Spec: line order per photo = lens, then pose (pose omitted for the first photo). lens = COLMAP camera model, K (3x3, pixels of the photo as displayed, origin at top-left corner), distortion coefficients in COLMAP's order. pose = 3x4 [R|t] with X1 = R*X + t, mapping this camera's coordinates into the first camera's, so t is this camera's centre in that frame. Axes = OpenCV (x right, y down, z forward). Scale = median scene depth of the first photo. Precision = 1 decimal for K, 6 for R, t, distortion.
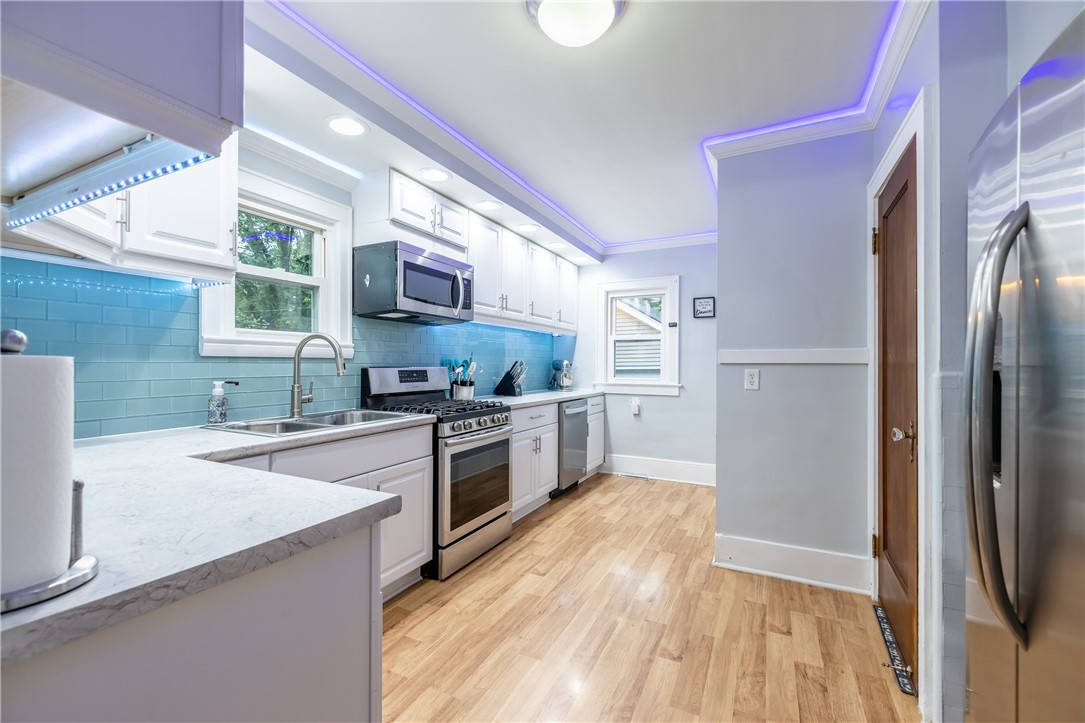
lens RADIAL K [[450.3, 0, 541.5], [0, 450.3, 362.6], [0, 0, 1]] dist [-0.000675, -0.000481]
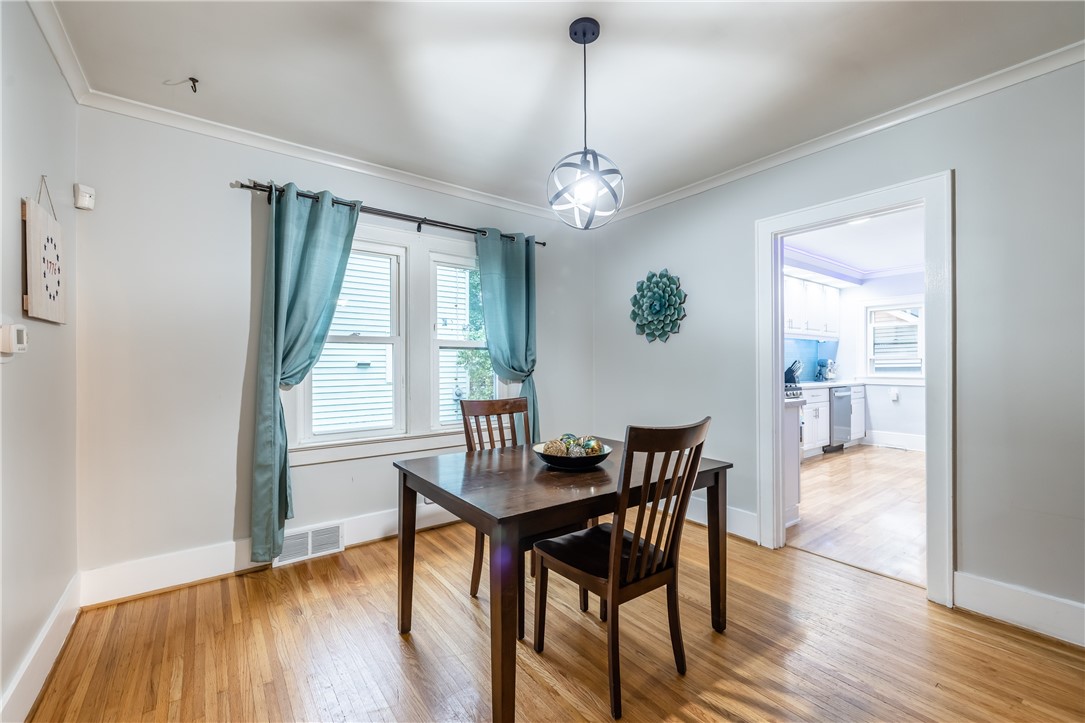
lens RADIAL K [[450.3, 0, 545.2], [0, 450.3, 361.8], [0, 0, 1]] dist [-0.000675, -0.000481]
pose [[0.895561, -0.007396, -0.444877, -0.116315], [0.007902, 0.999969, -0.000716, -0.004038], [0.444868, -0.002875, 0.895591, -0.623383]]
